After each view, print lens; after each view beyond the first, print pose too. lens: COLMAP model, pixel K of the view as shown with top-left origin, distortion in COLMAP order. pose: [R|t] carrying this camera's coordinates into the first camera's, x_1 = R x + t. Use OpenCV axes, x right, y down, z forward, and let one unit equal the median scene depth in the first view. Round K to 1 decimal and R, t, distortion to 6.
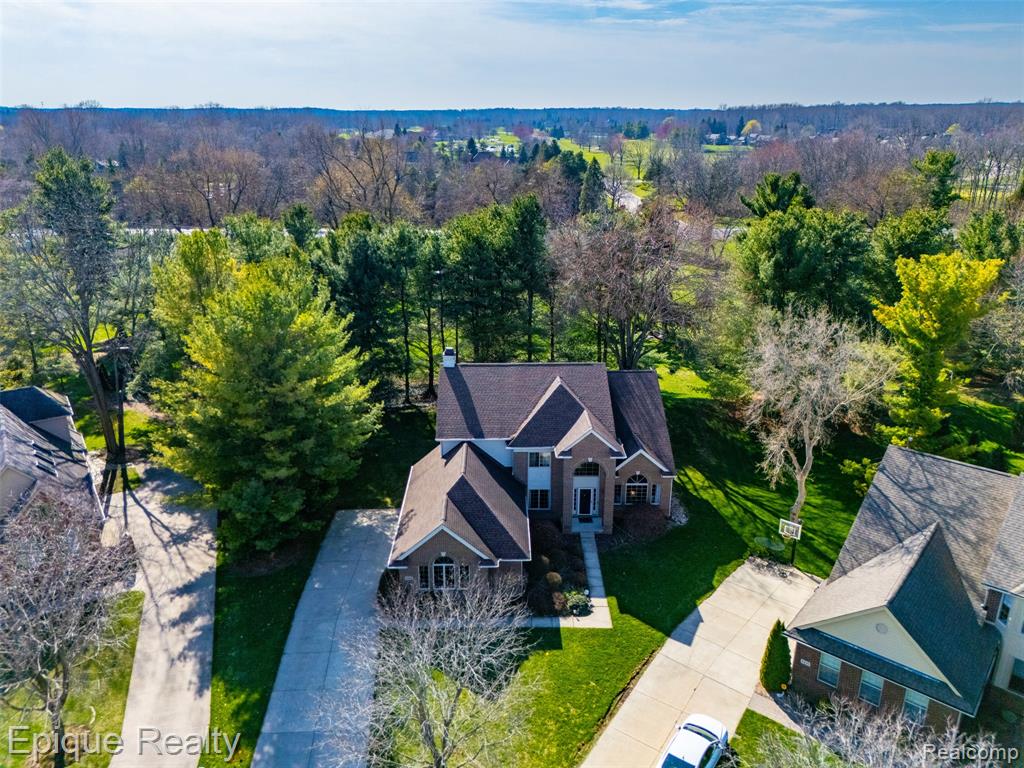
lens RADIAL K [[742.3, 0, 513.1], [0, 742.3, 386.9], [0, 0, 1]] dist [0.074314, -0.069818]
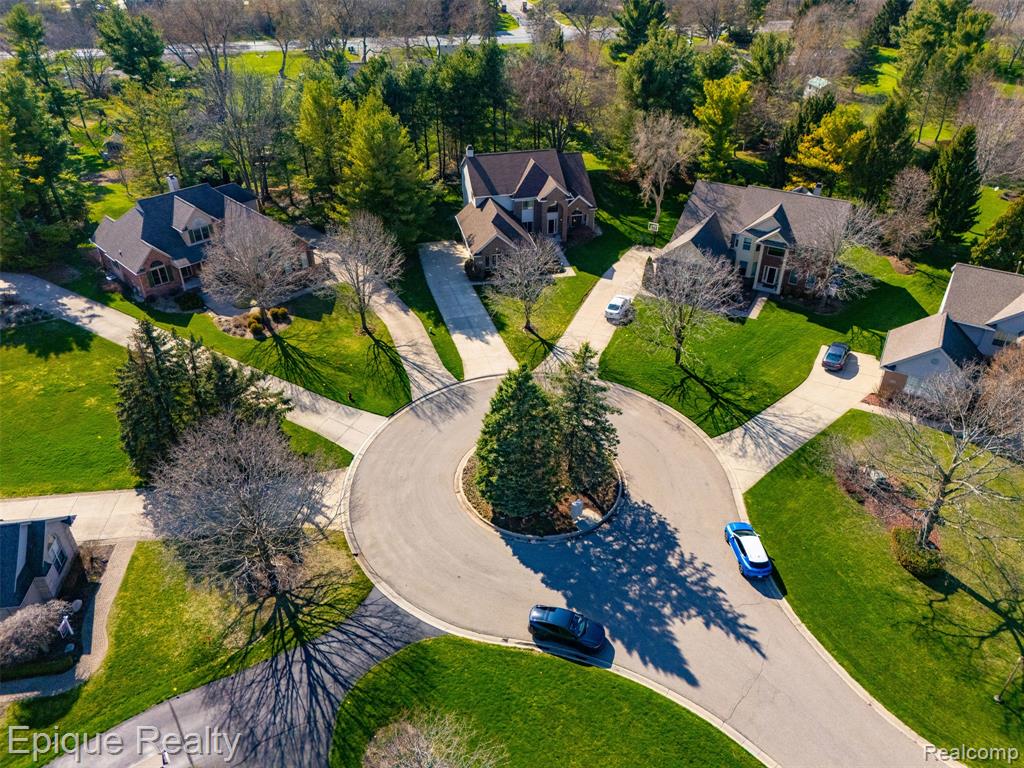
lens RADIAL K [[742.3, 0, 513.1], [0, 742.3, 386.9], [0, 0, 1]] dist [0.074314, -0.069818]
pose [[0.980851, -0.113510, 0.158262, -0.356679], [0.068957, 0.962366, 0.262863, 0.042467], [-0.182143, -0.246916, 0.951765, -0.921671]]
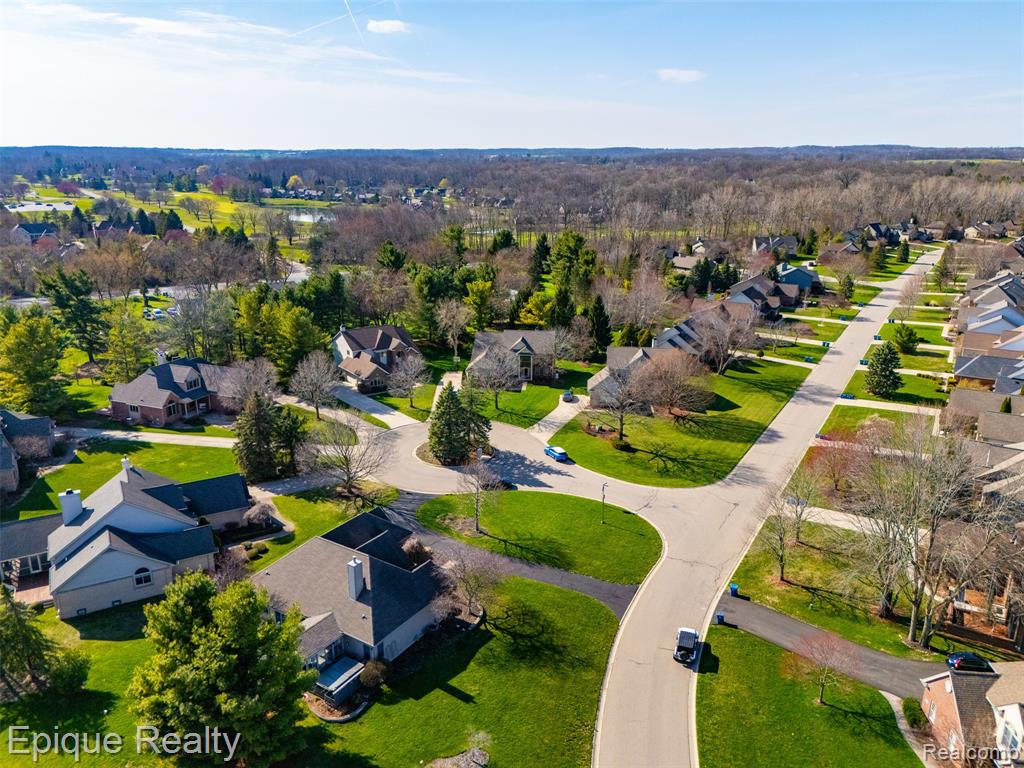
lens RADIAL K [[742.3, 0, 513.1], [0, 742.3, 386.9], [0, 0, 1]] dist [0.074314, -0.069818]
pose [[0.825343, -0.162801, 0.540652, -1.263710], [0.187041, 0.982299, 0.010258, 0.309565], [-0.532752, 0.092657, 0.841184, -1.988514]]
